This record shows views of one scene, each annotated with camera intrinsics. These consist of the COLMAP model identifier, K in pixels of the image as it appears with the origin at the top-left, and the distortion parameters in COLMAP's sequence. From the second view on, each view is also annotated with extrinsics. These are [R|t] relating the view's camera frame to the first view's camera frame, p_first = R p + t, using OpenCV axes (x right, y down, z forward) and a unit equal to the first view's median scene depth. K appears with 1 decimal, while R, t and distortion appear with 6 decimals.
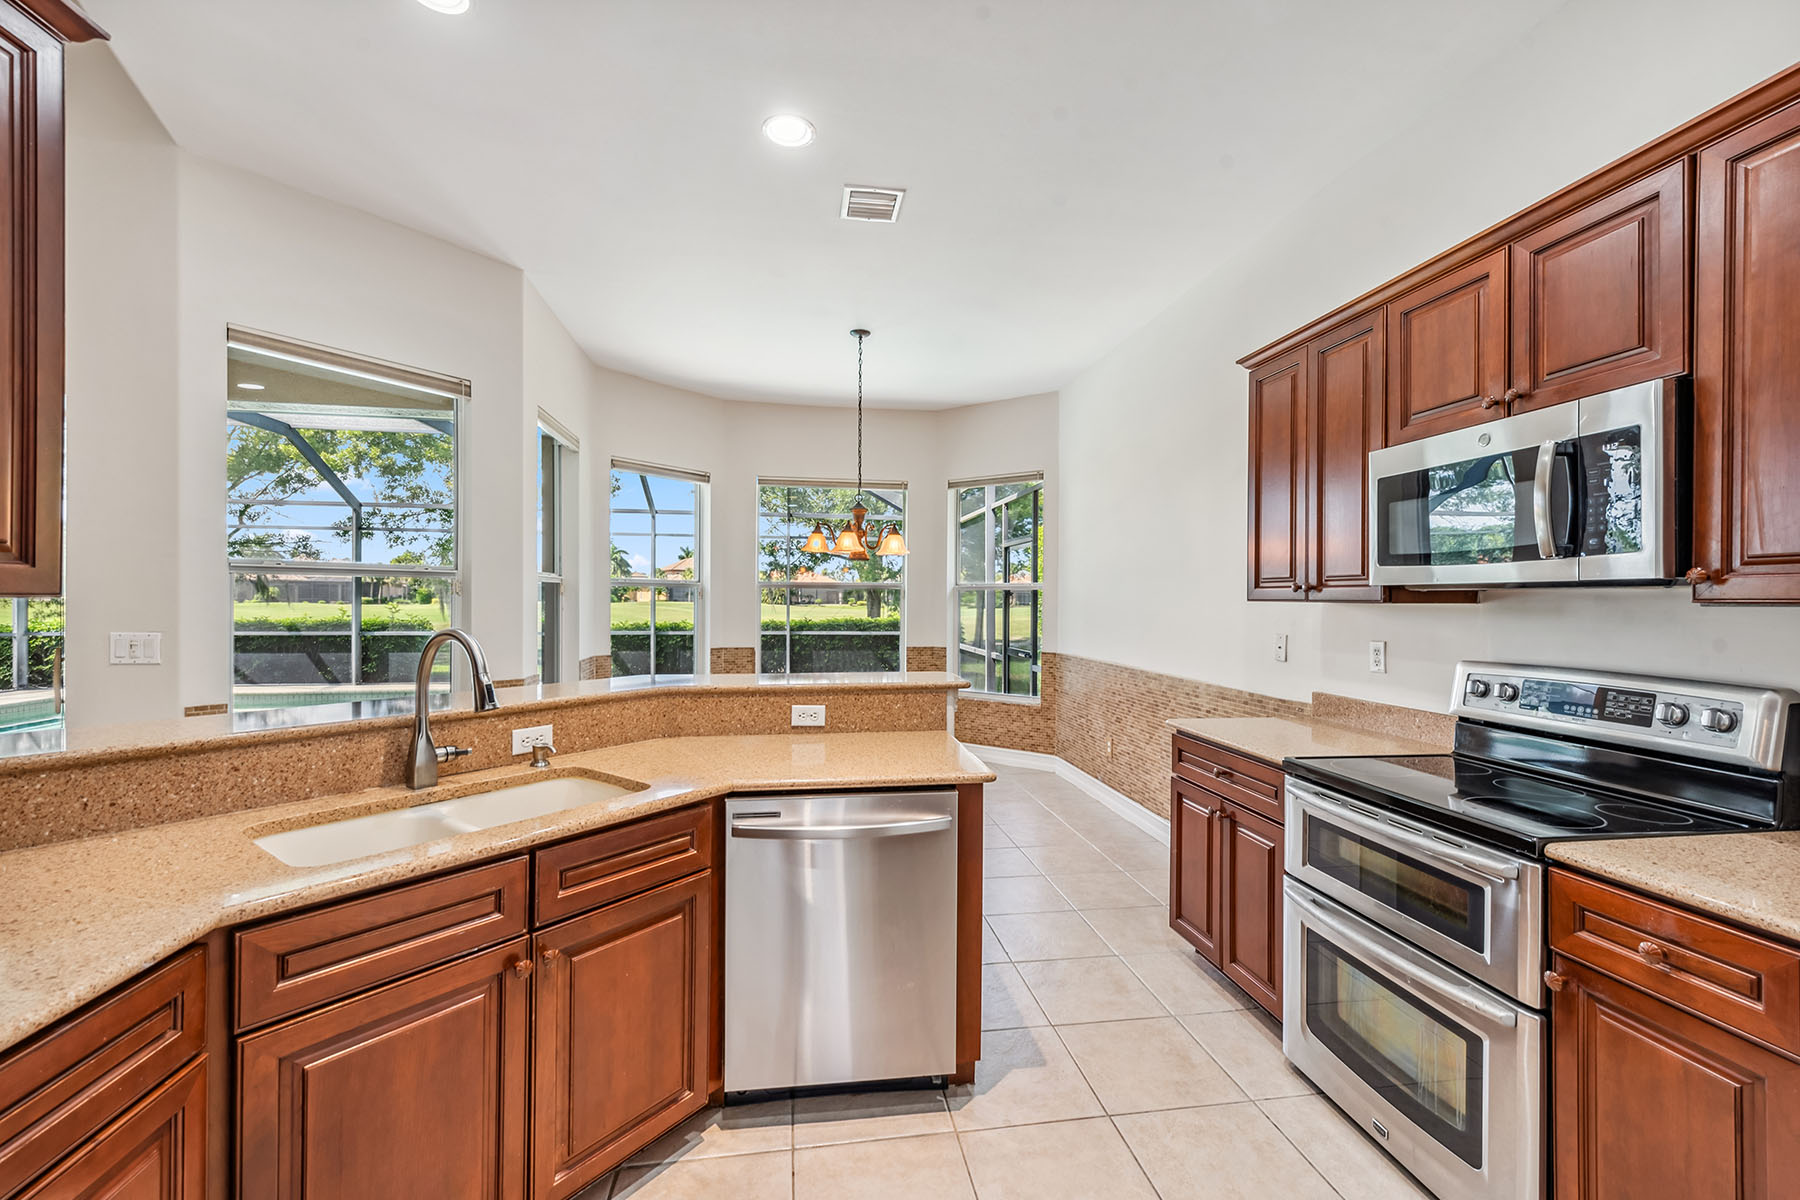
lens RADIAL K [[721.8, 0, 905.7], [0, 721.8, 595.8], [0, 0, 1]] dist [0.007916, -0.001904]
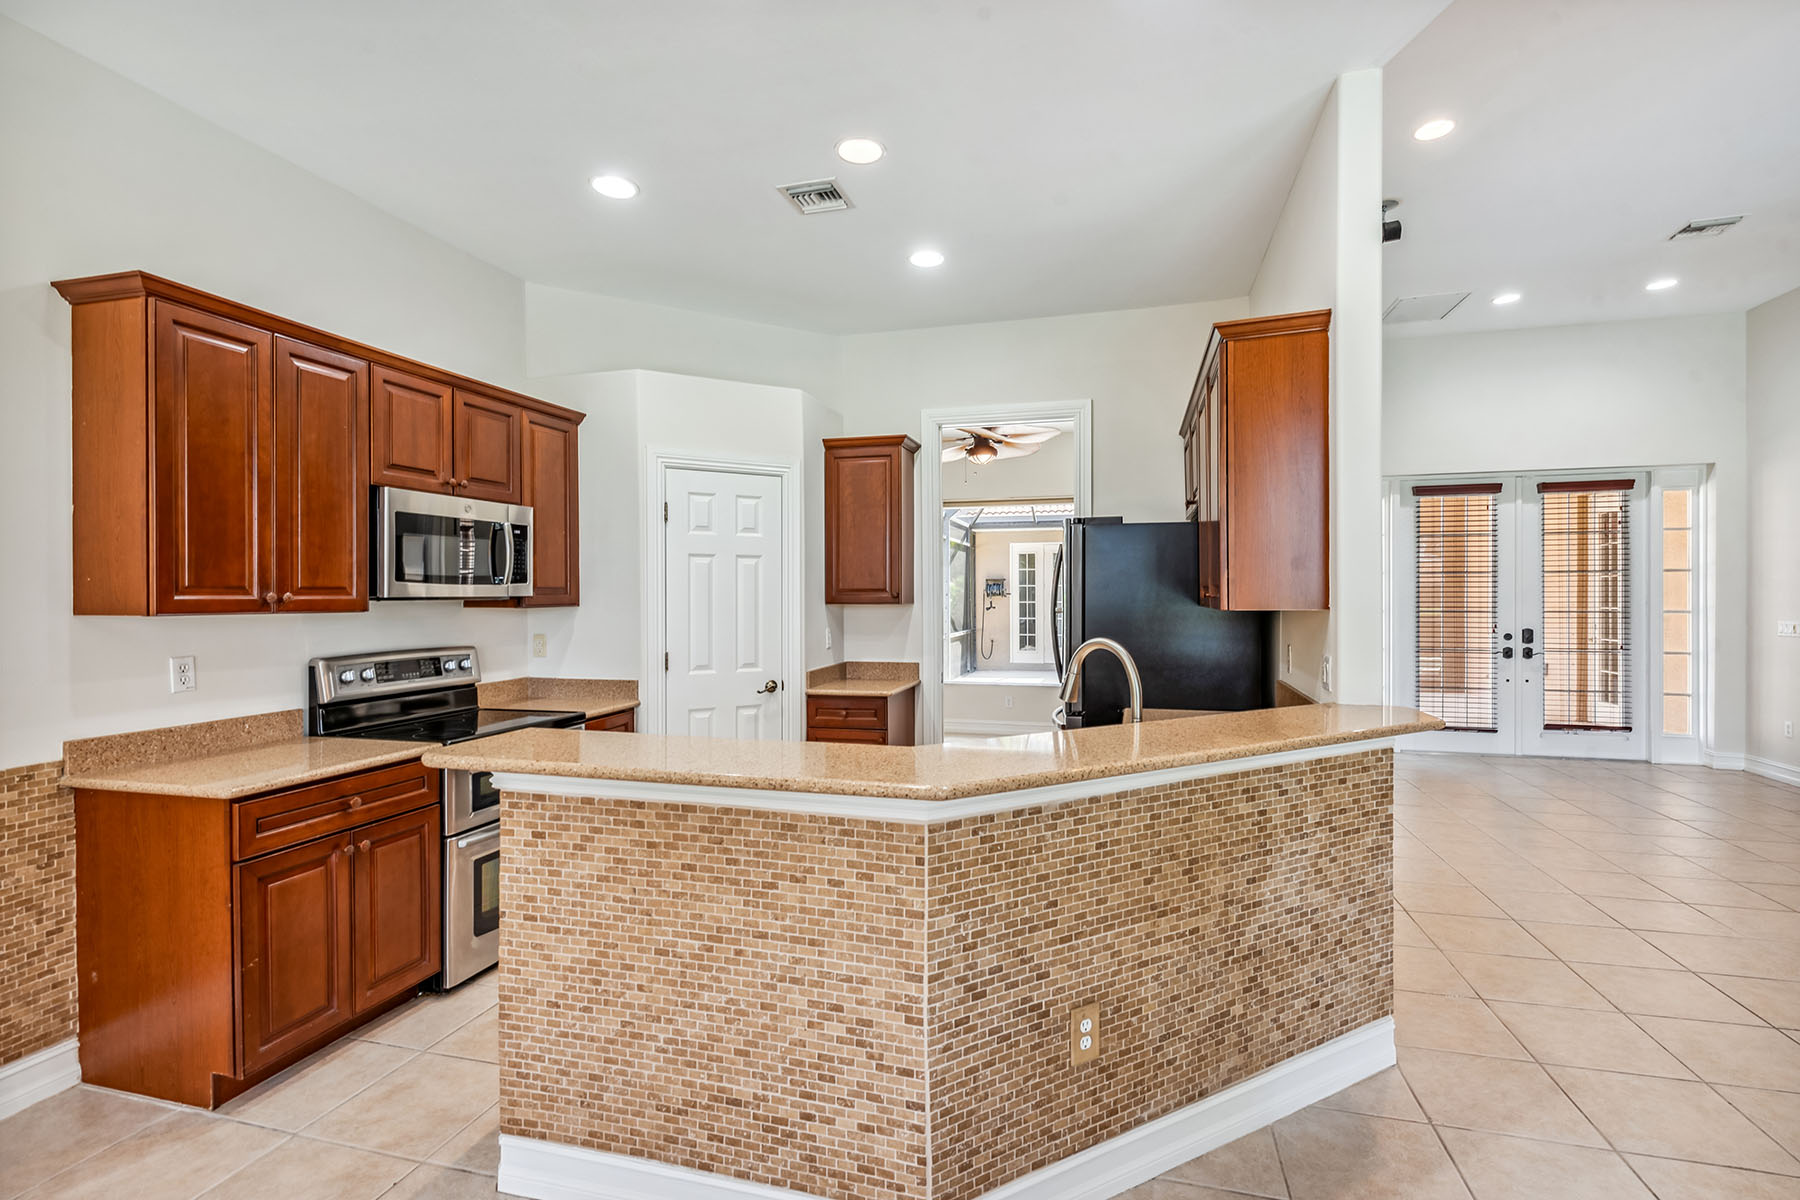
lens RADIAL K [[835.2, 0, 889.8], [0, 835.2, 599.3], [0, 0, 1]] dist [-0.000395, -0.000821]
pose [[-0.901016, -0.000507, 0.433786, -0.127328], [0.001027, 0.999994, 0.003302, -0.002458], [-0.433785, 0.003421, -0.901010, 0.335694]]
